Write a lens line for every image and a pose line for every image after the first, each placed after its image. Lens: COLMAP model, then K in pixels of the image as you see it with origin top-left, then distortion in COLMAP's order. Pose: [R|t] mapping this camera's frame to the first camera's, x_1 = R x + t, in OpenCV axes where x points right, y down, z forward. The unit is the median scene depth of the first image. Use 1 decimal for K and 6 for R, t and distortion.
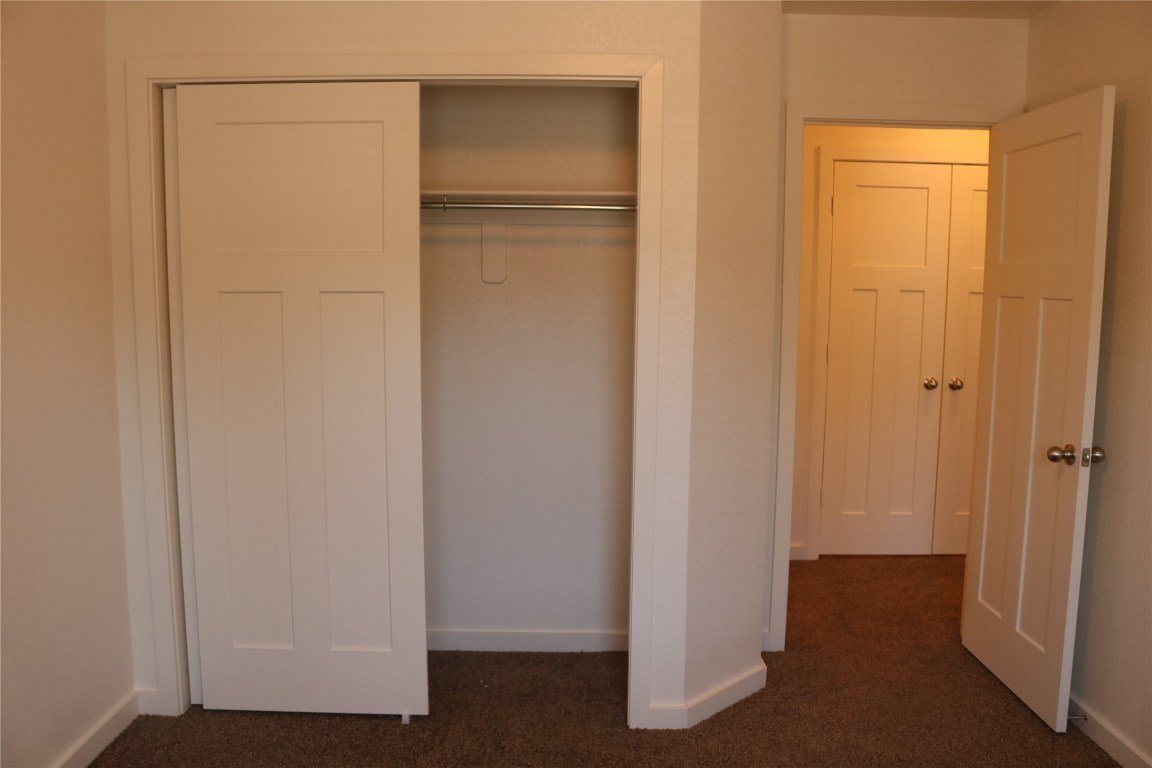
lens RADIAL K [[960.9, 0, 576.0], [0, 960.9, 388.7], [0, 0, 1]] dist [-0.098097, 0.034008]
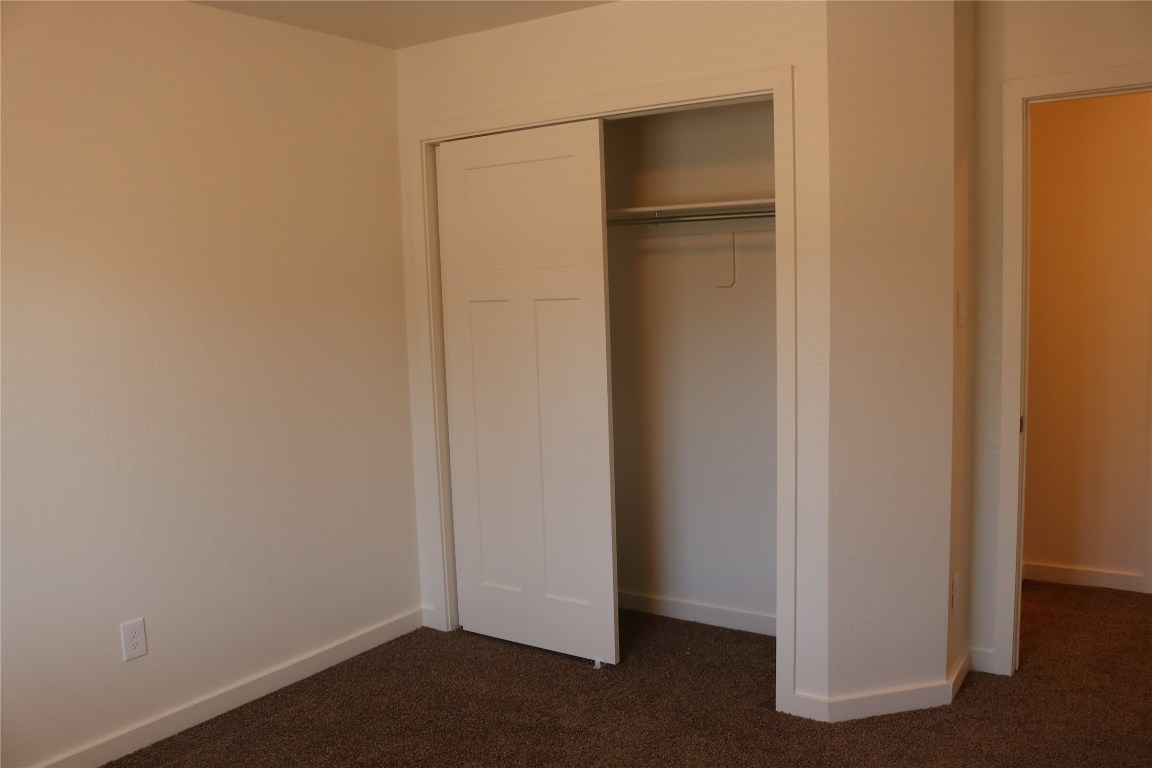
lens RADIAL K [[960.9, 0, 575.6], [0, 960.9, 381.2], [0, 0, 1]] dist [-0.098097, 0.034008]
pose [[0.830909, 0.023353, -0.555918, 0.443192], [-0.028405, 0.999596, -0.000465, 0.002212], [0.555683, 0.016177, 0.831237, 0.007247]]
